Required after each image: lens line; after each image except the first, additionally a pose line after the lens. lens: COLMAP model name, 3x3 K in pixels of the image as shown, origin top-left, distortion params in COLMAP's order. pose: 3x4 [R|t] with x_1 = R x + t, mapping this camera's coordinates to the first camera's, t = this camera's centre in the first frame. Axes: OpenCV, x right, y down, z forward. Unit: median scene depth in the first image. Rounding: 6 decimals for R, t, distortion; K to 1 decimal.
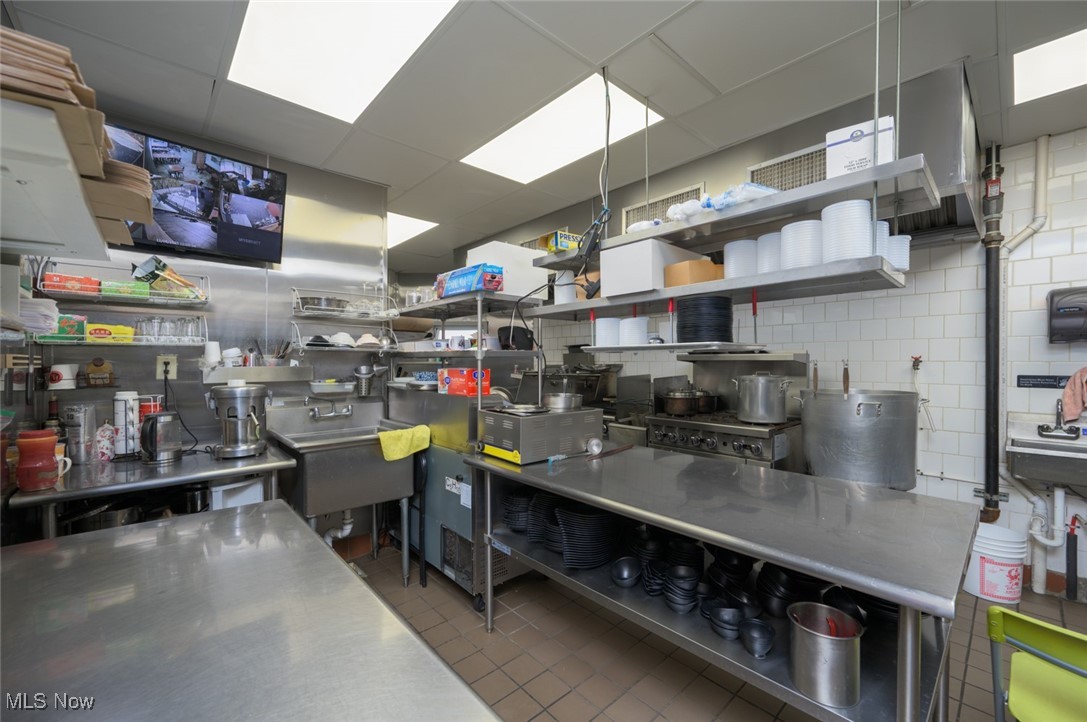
lens RADIAL K [[436.9, 0, 539.1], [0, 436.9, 366.4], [0, 0, 1]] dist [-0.002511, 0.000674]
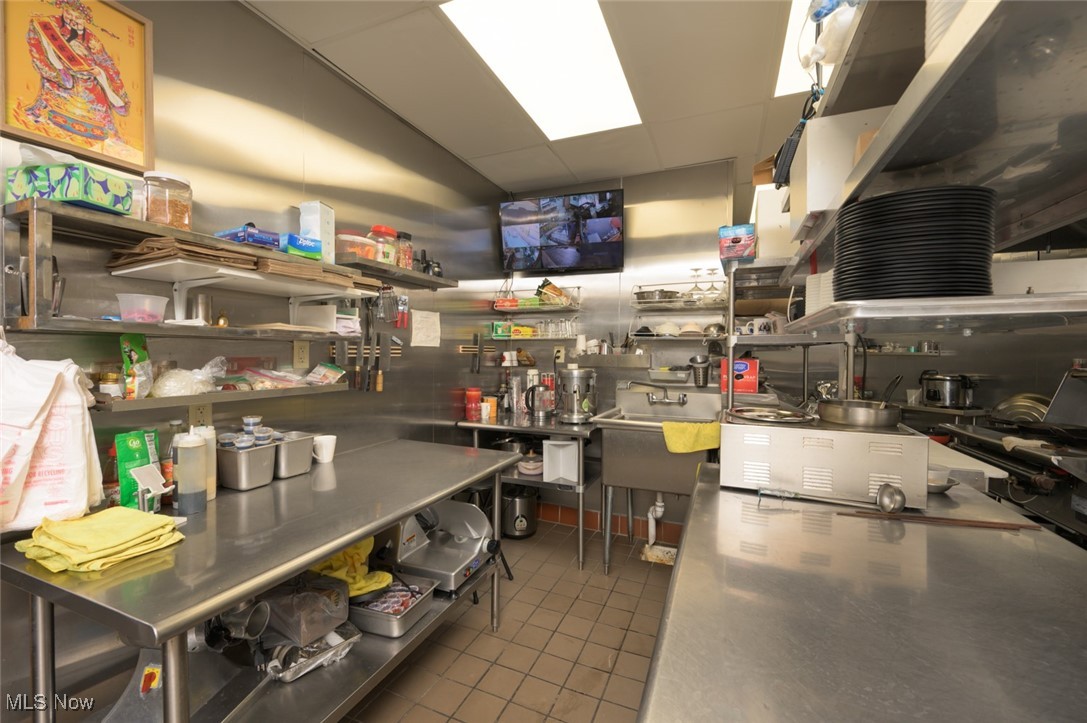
lens RADIAL K [[436.9, 0, 540.3], [0, 436.9, 359.5], [0, 0, 1]] dist [-0.002511, 0.000674]
pose [[0.428502, 0.020069, -0.903318, 0.410816], [-0.013790, 0.999782, 0.015671, -0.001392], [0.903435, 0.005742, 0.428686, 0.322867]]
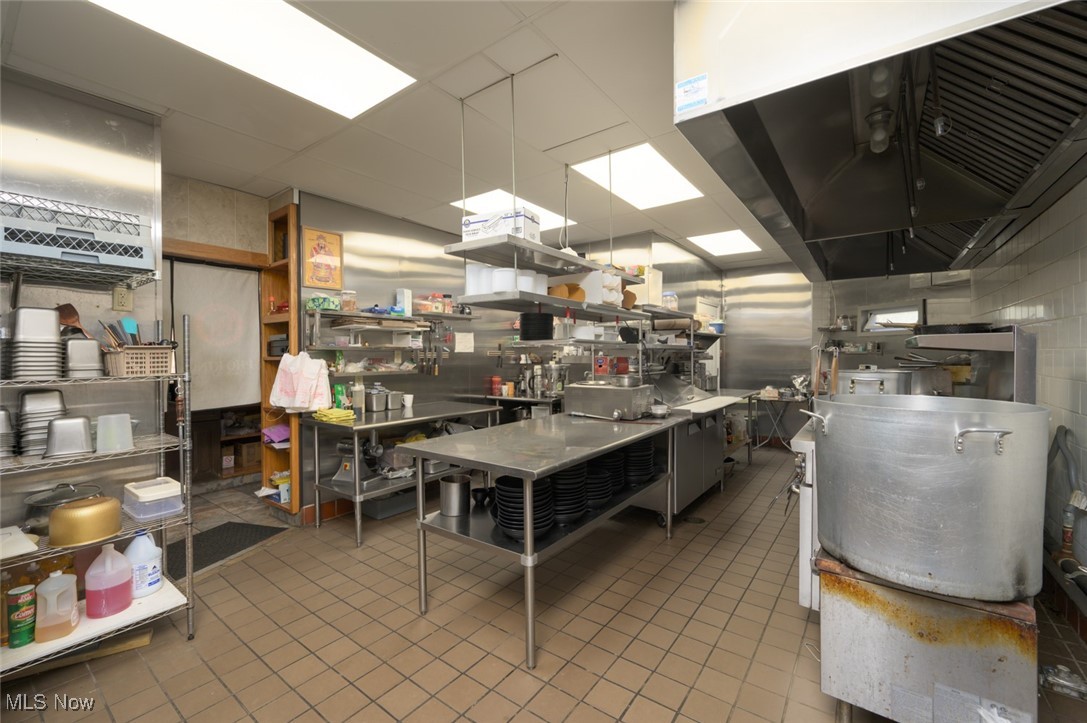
lens RADIAL K [[436.9, 0, 548.9], [0, 436.9, 359.9], [0, 0, 1]] dist [-0.002511, 0.000674]
pose [[0.207373, 0.013515, -0.978169, 1.319199], [-0.002225, 0.999908, 0.013344, -0.004905], [0.978259, -0.000591, 0.207384, 0.493398]]
